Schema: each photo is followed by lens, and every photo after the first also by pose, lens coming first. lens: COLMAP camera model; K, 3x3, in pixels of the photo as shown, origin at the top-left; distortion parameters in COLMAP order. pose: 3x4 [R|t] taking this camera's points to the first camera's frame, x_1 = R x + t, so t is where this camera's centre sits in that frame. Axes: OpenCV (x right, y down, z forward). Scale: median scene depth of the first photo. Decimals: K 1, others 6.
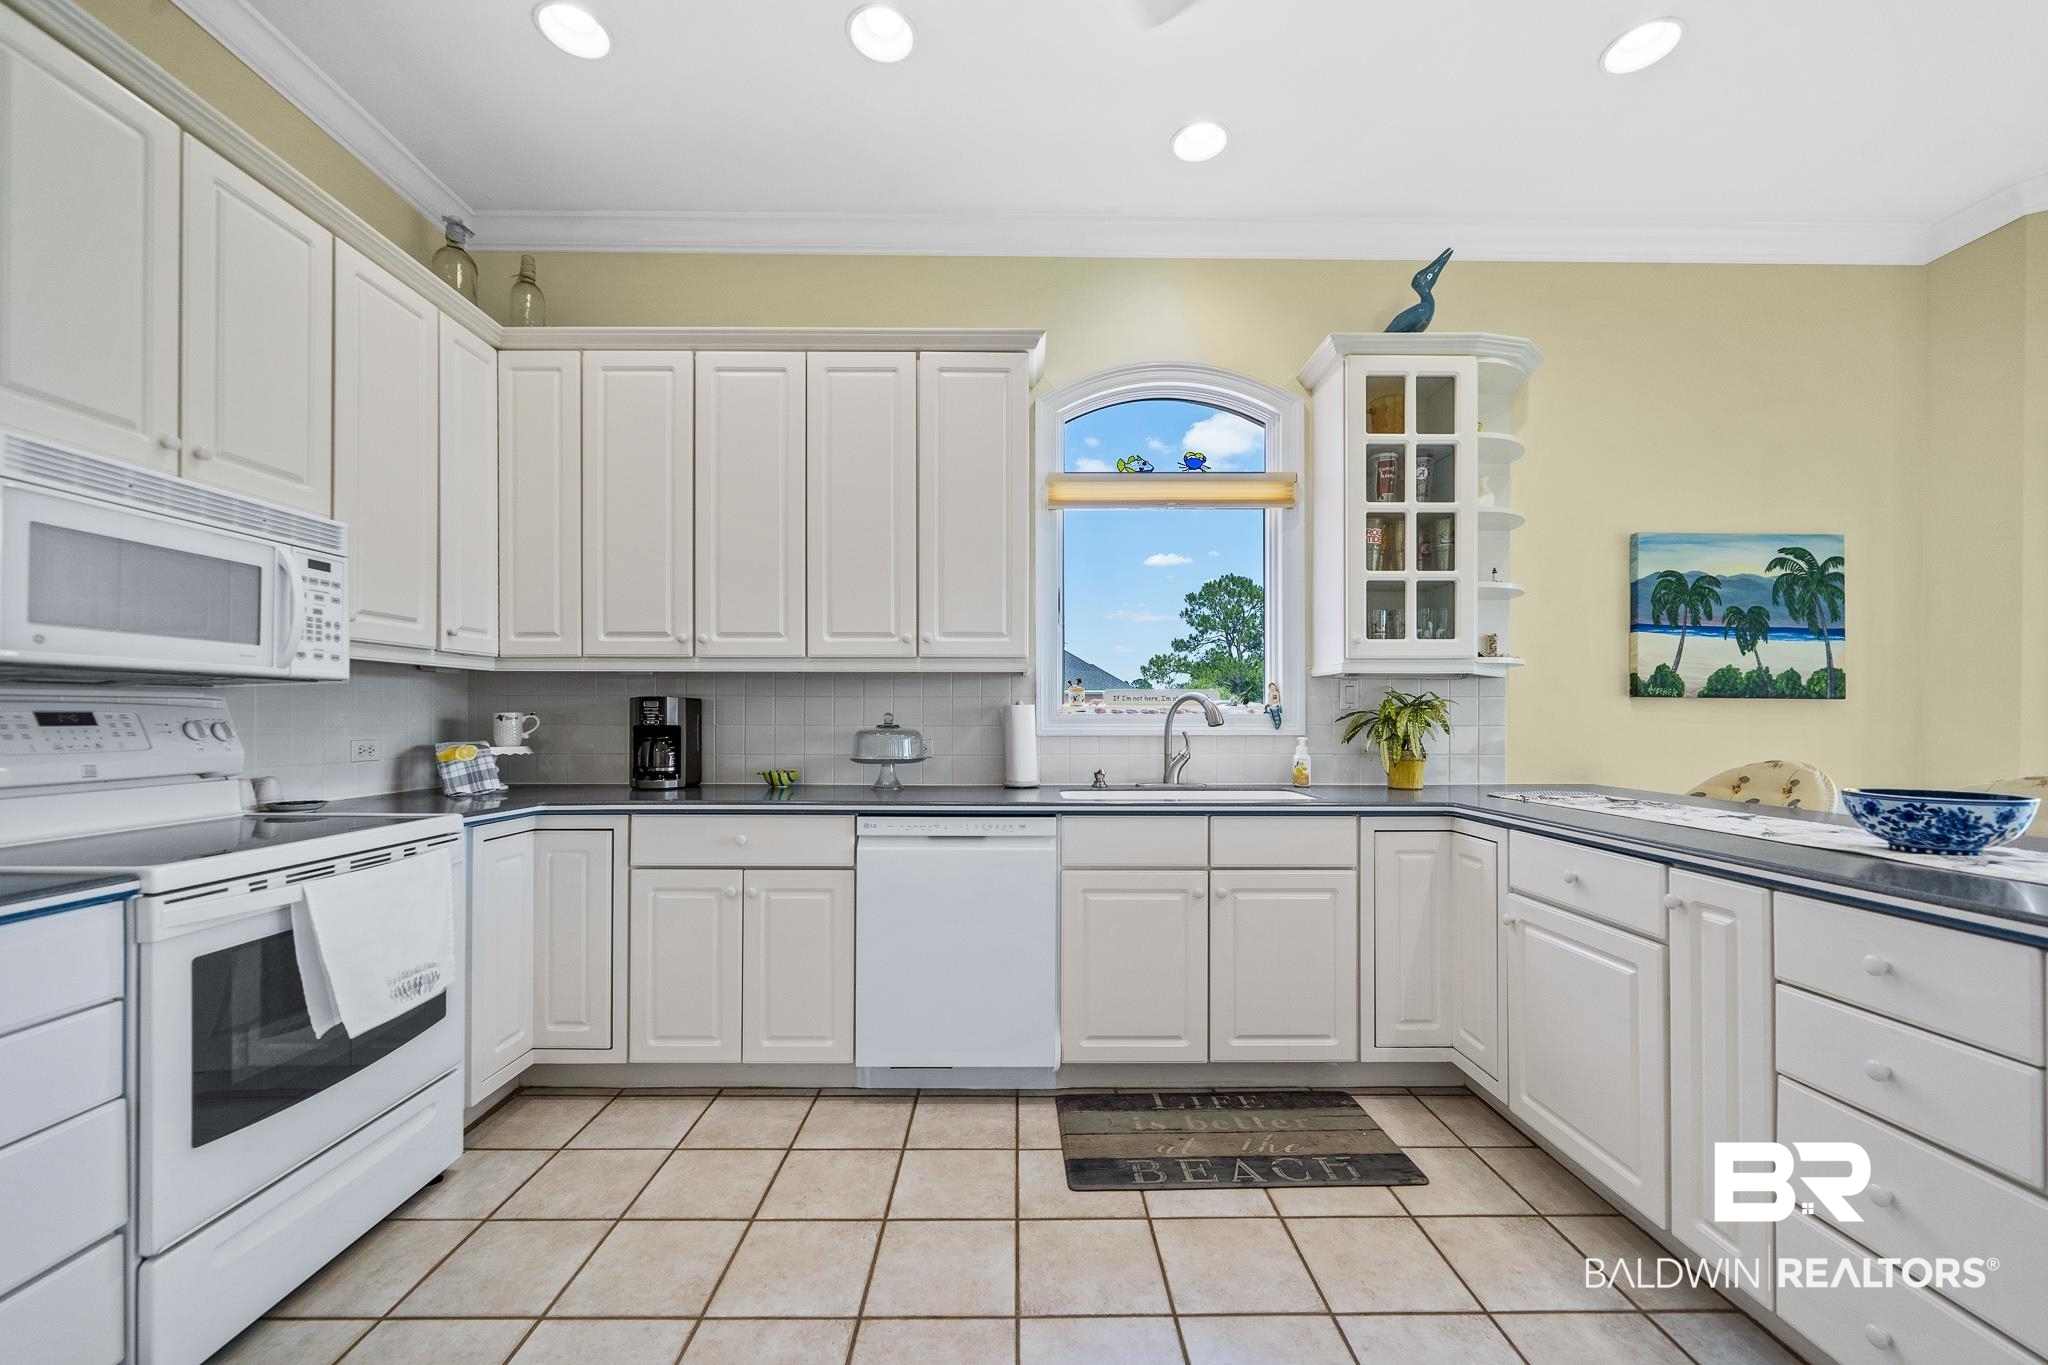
lens RADIAL K [[811.0, 0, 1020.4], [0, 811.0, 713.4], [0, 0, 1]] dist [-0.002553, -0.000283]
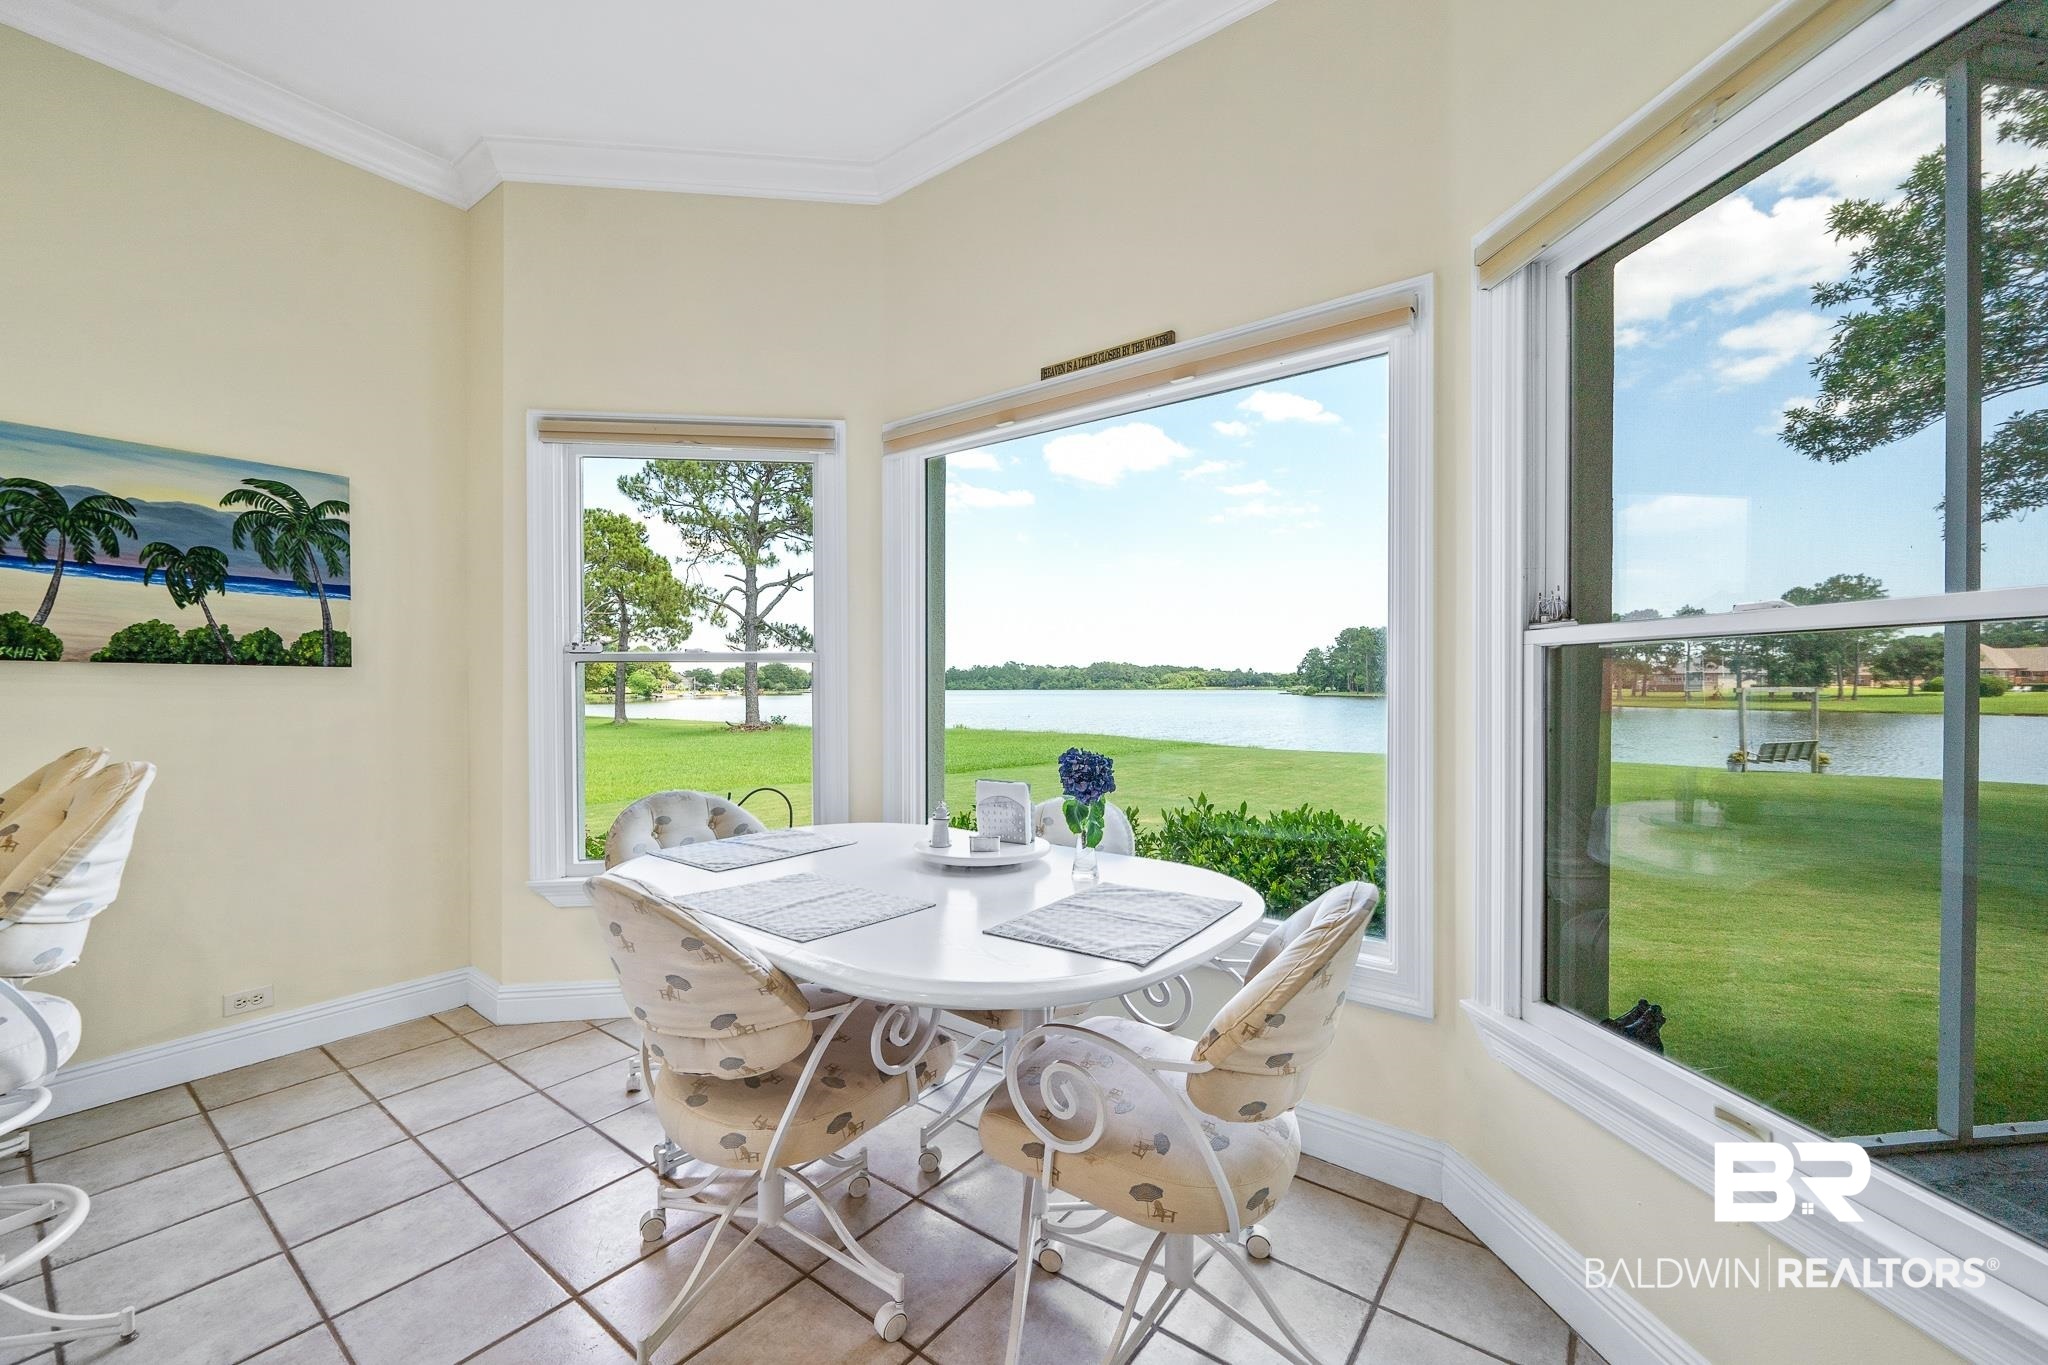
lens RADIAL K [[820.2, 0, 1016.9], [0, 820.2, 694.3], [0, 0, 1]] dist [-0.005344, 0.000066]
pose [[0.615027, -0.010683, 0.788433, 0.817582], [0.003956, 0.999937, 0.010463, 0.005649], [-0.788496, -0.003316, 0.615031, -0.111437]]
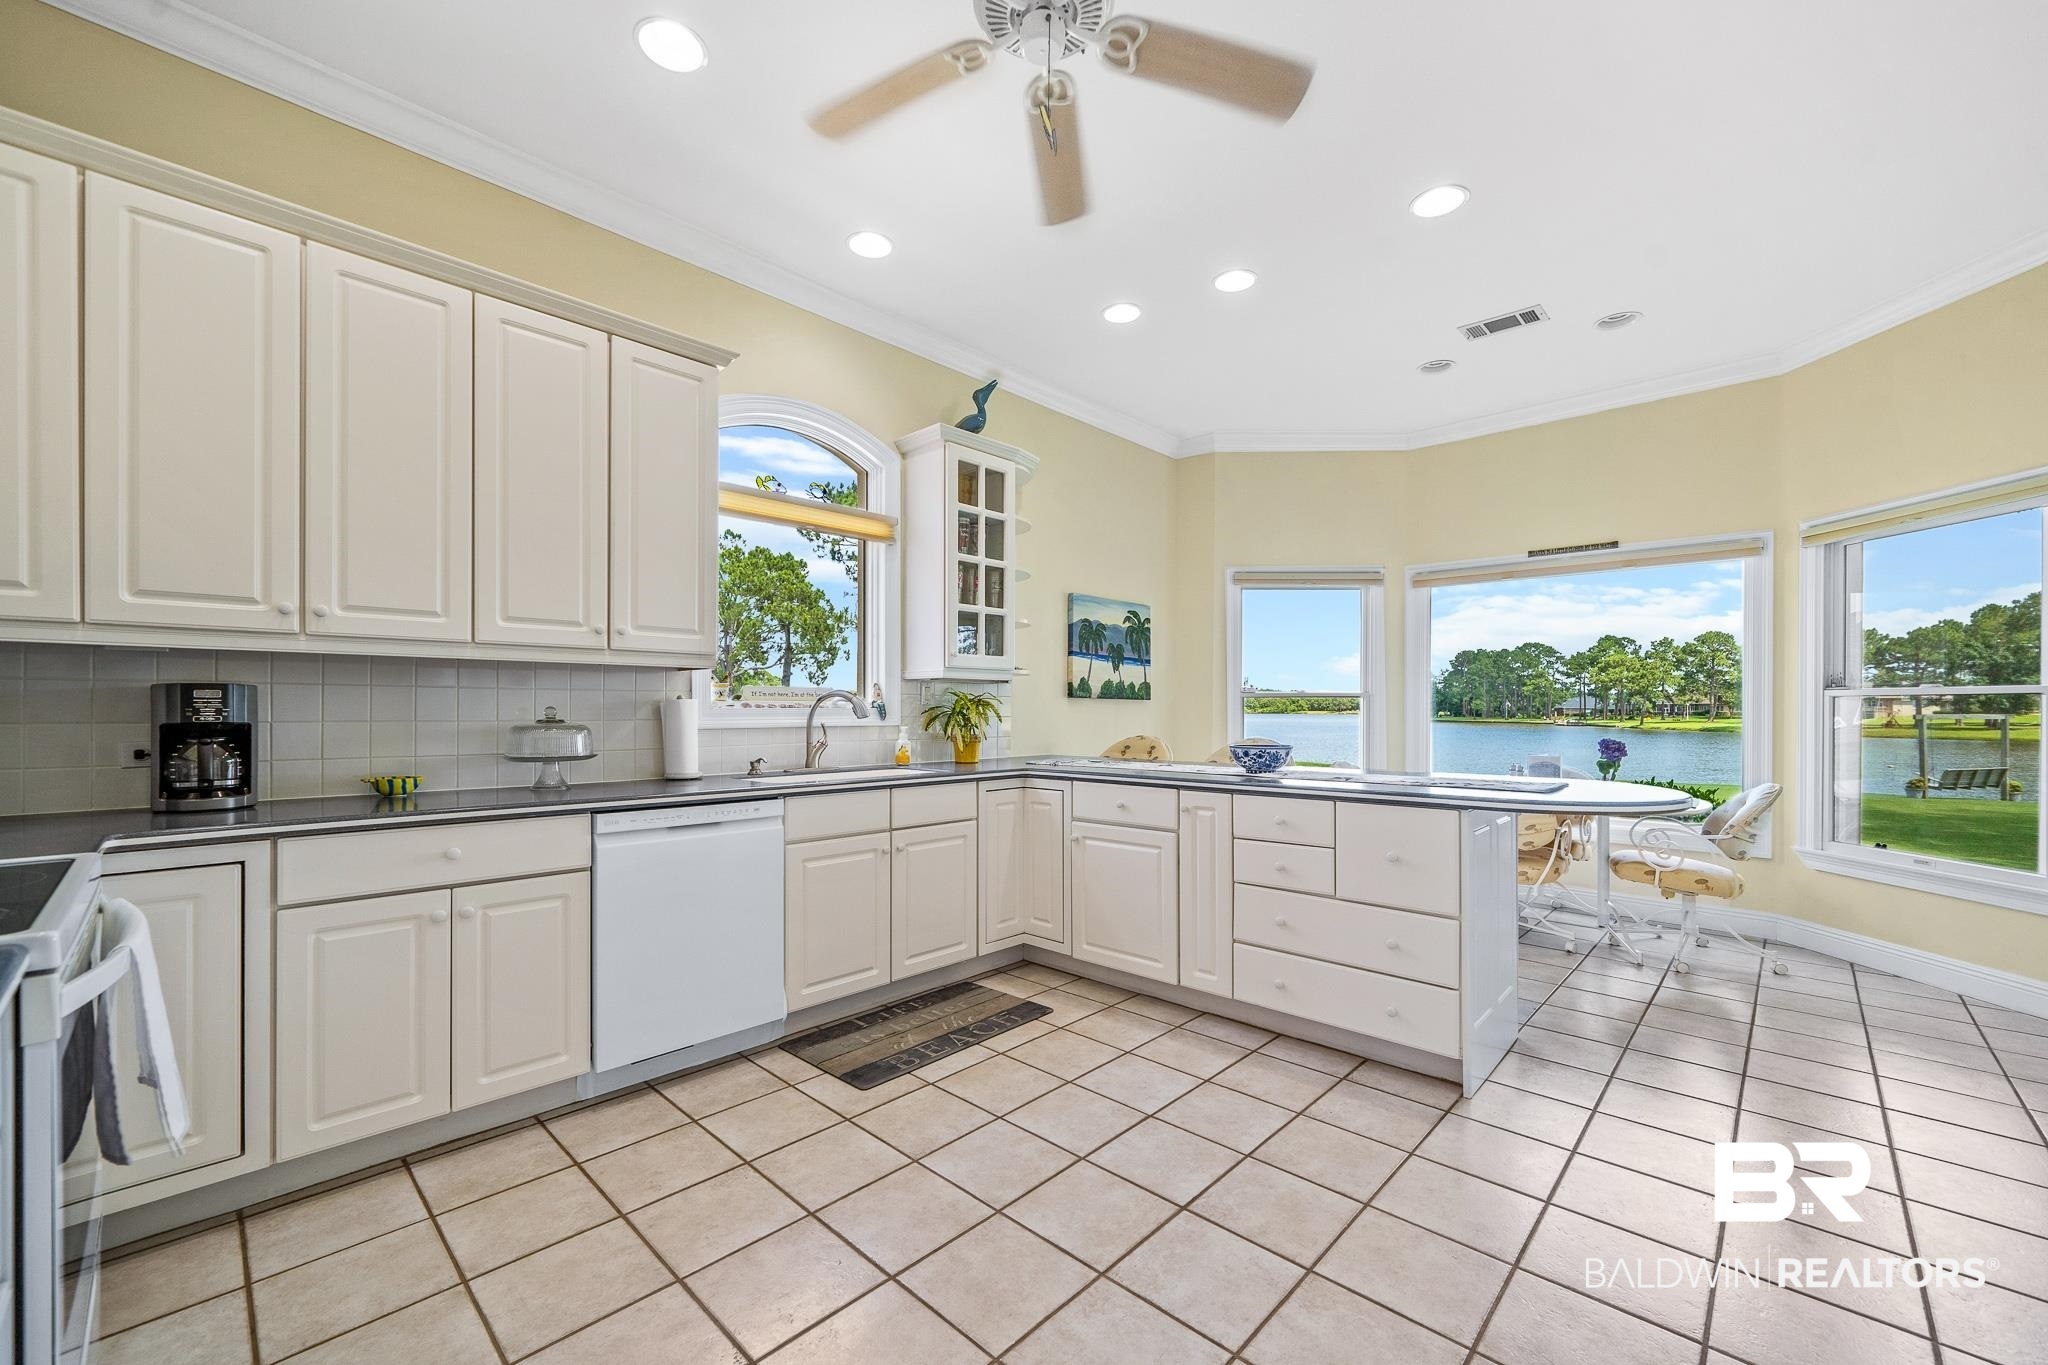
lens RADIAL K [[811.0, 0, 1020.4], [0, 811.0, 713.4], [0, 0, 1]] dist [-0.002553, -0.000283]
pose [[0.700759, -0.003622, 0.713389, -0.453803], [-0.000665, 0.999983, 0.005730, 0.001400], [-0.713398, -0.004489, 0.700745, -0.028545]]
